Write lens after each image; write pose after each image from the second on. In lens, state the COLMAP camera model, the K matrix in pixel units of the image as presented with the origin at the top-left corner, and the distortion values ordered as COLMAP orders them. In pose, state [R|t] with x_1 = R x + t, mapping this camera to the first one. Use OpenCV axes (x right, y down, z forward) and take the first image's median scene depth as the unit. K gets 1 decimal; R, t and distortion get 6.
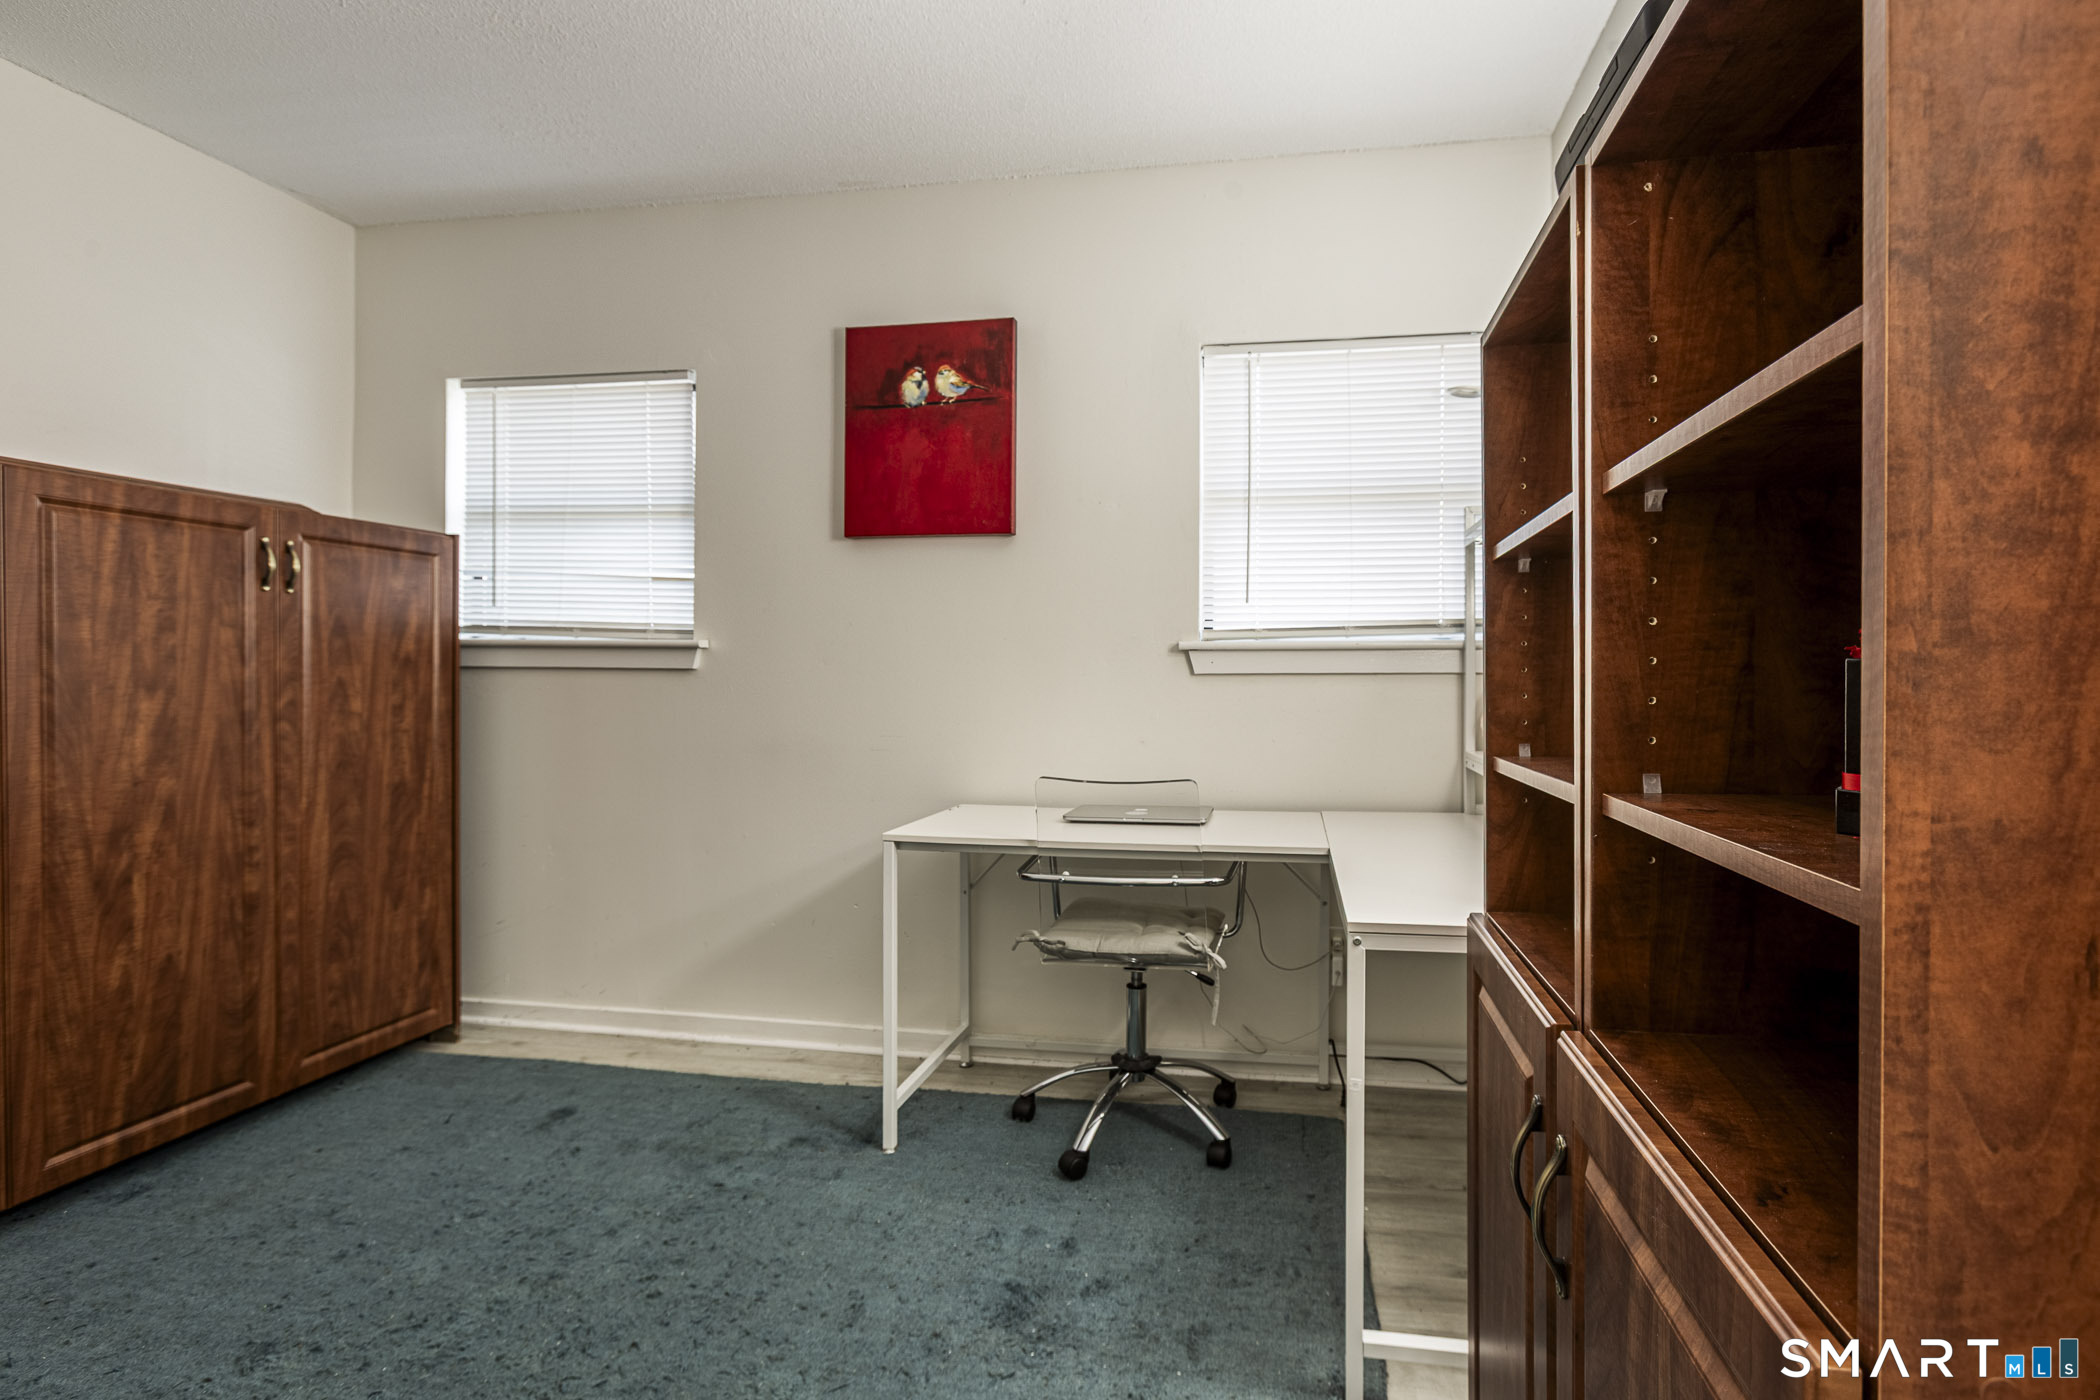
lens RADIAL K [[961.8, 0, 1061.4], [0, 961.8, 679.1], [0, 0, 1]] dist [-0.015914, 0.008086]
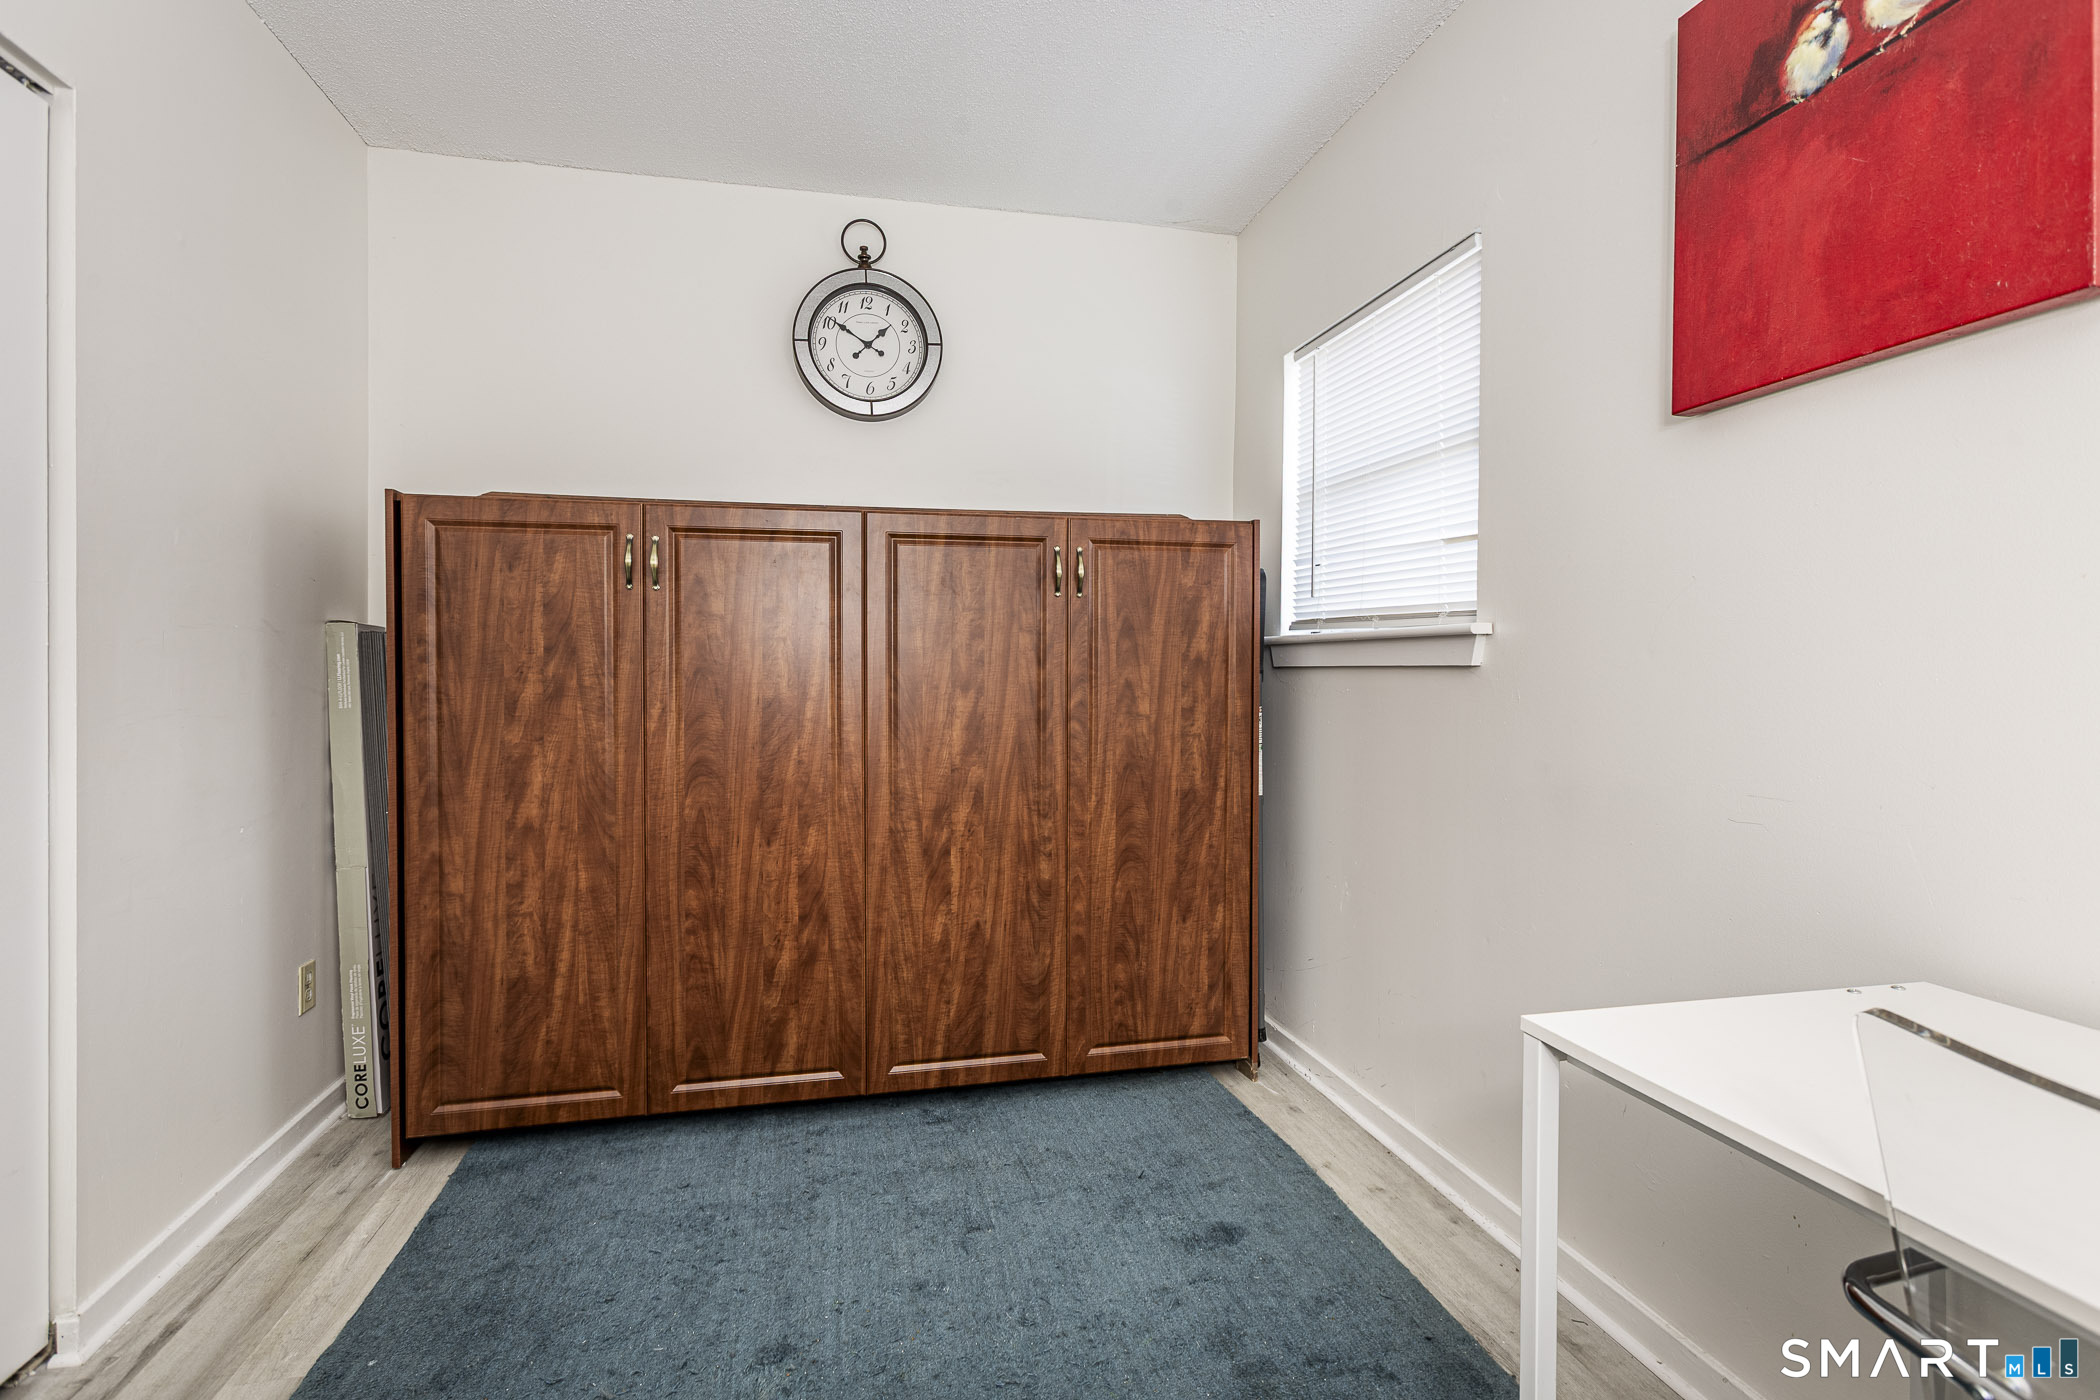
lens RADIAL K [[961.8, 0, 998.4], [0, 961.8, 686.8], [0, 0, 1]] dist [-0.015914, 0.008086]
pose [[0.435497, 0.008690, -0.900148, 0.093970], [-0.001504, 0.999959, 0.008925, -0.002252], [0.900189, -0.002533, 0.435493, 0.459710]]
